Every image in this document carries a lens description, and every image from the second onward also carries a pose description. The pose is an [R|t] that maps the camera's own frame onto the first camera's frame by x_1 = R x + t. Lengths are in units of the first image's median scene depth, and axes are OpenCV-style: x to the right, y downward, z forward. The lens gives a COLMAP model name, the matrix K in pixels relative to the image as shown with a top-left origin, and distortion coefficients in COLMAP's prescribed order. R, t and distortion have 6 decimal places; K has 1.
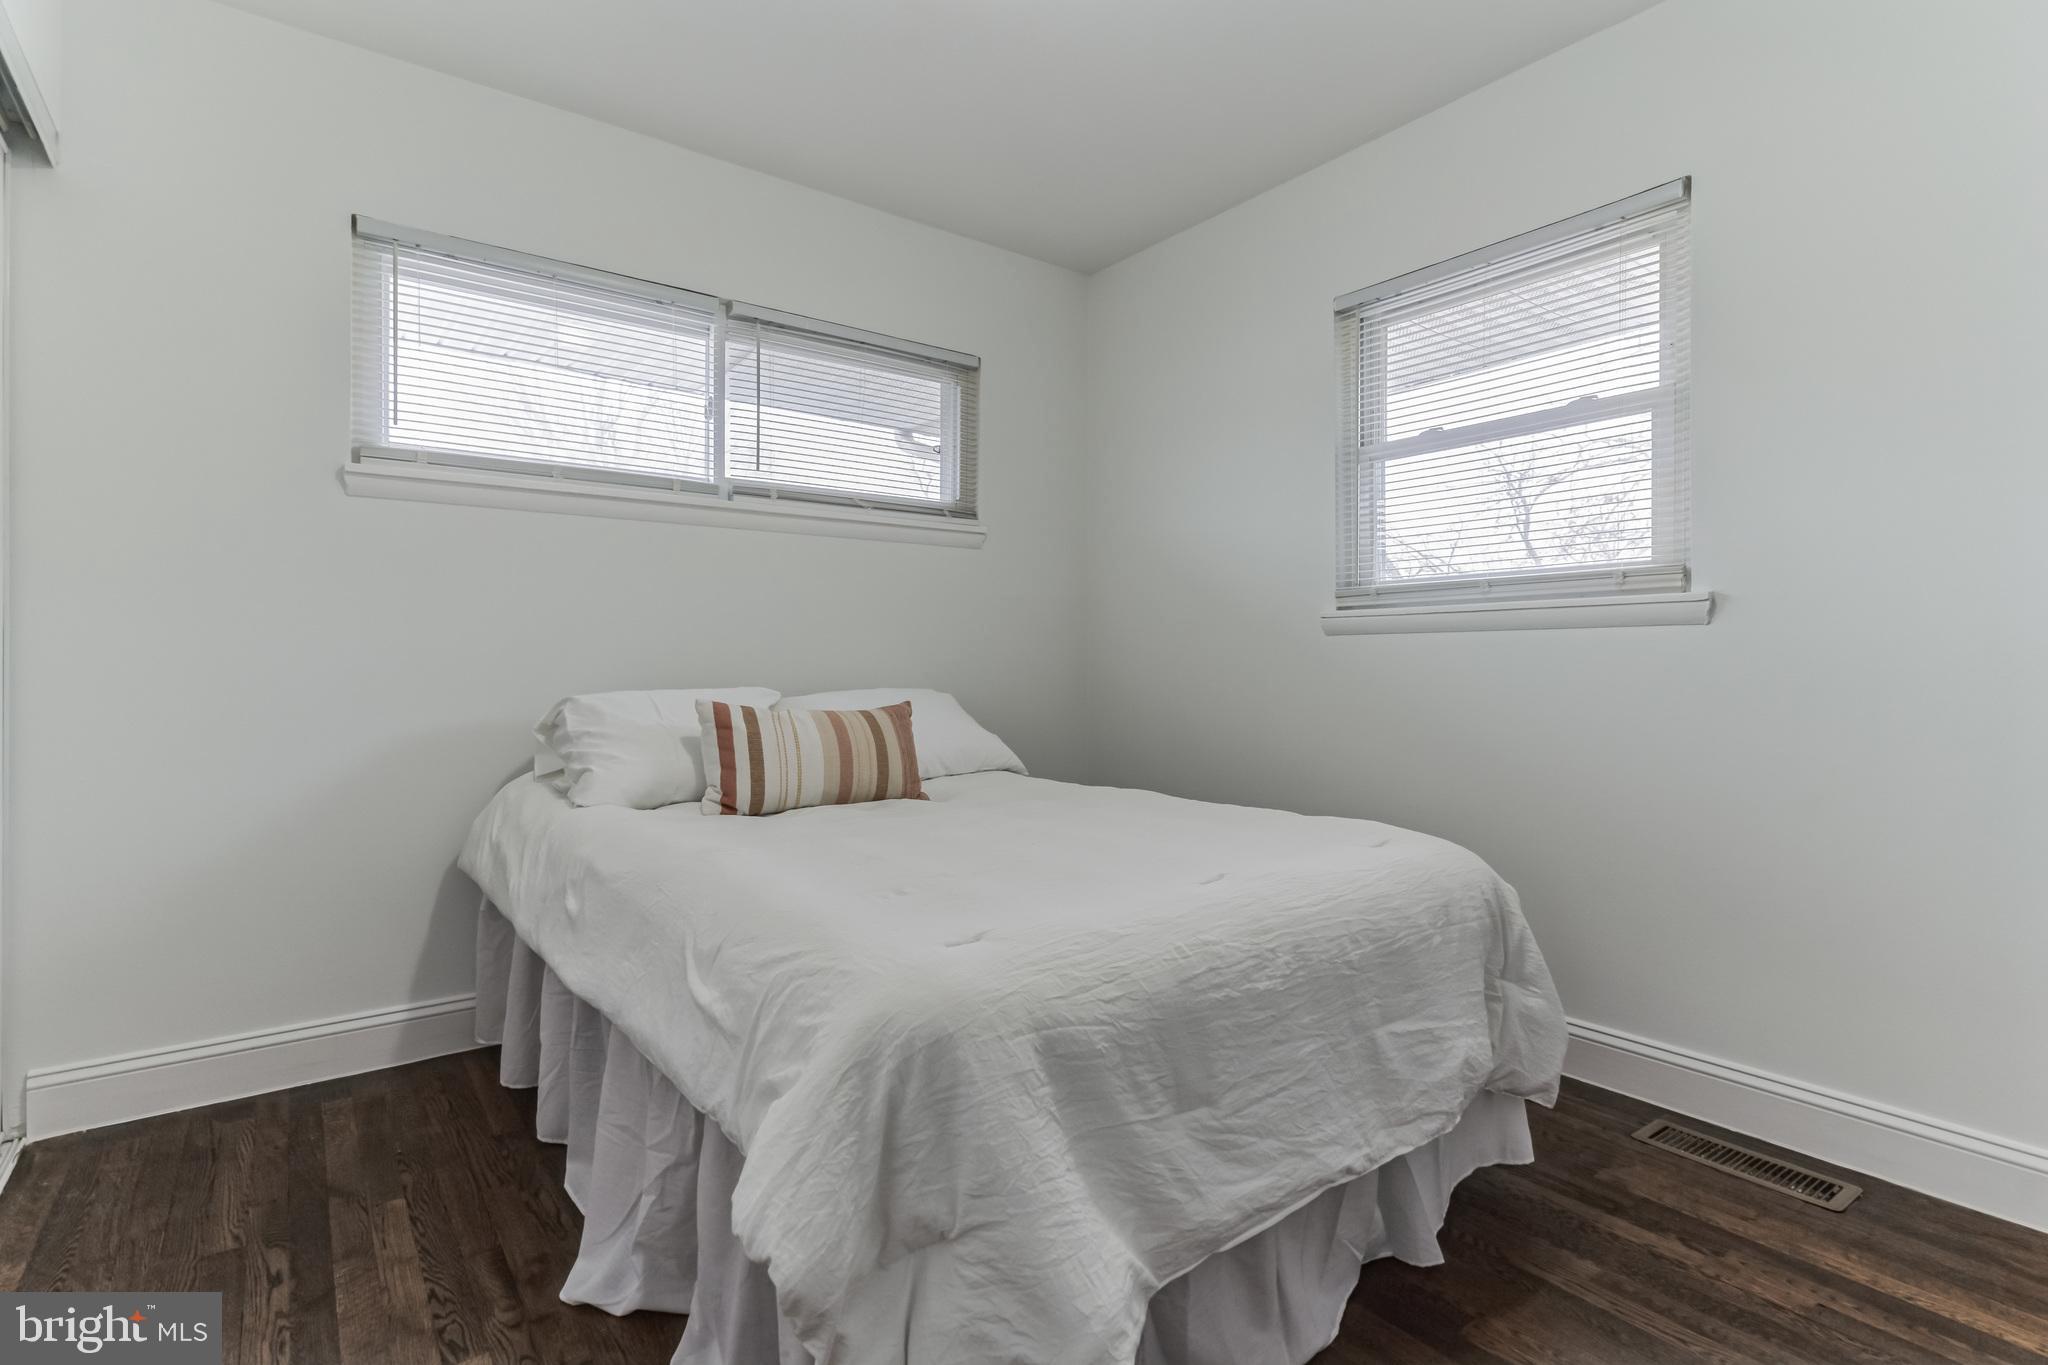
lens RADIAL K [[984.7, 0, 1007.1], [0, 984.7, 658.7], [0, 0, 1]] dist [0.001785, 0.000970]
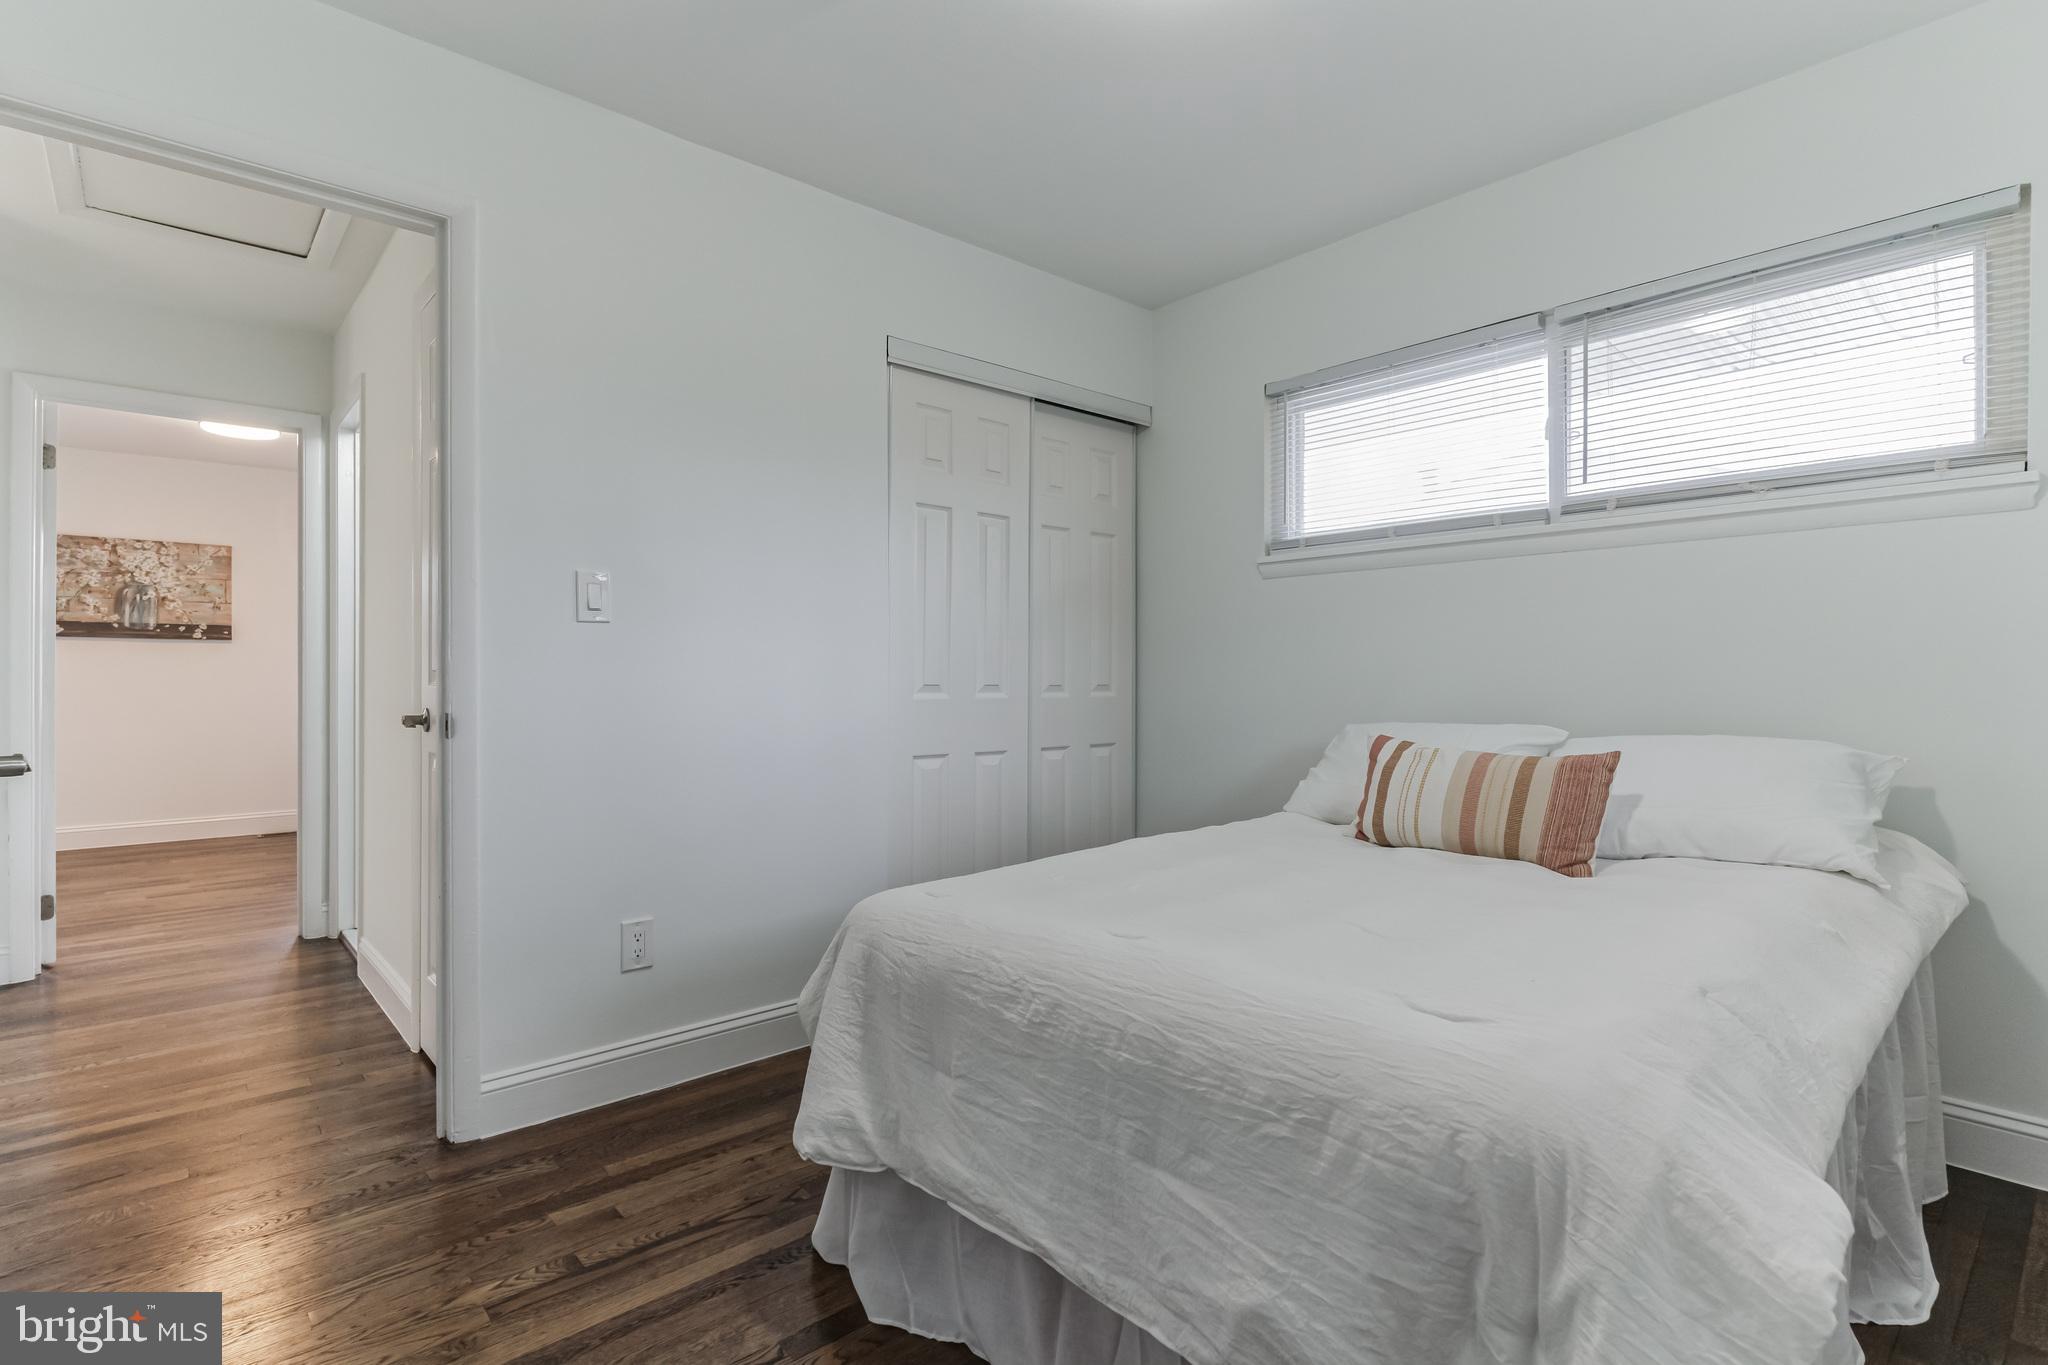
lens RADIAL K [[984.7, 0, 1007.1], [0, 984.7, 658.7], [0, 0, 1]] dist [0.001785, 0.000970]
pose [[0.078534, -0.021941, -0.996670, 0.734938], [0.005633, 0.999752, -0.021565, -0.018940], [0.996896, -0.003921, 0.078638, 0.501840]]
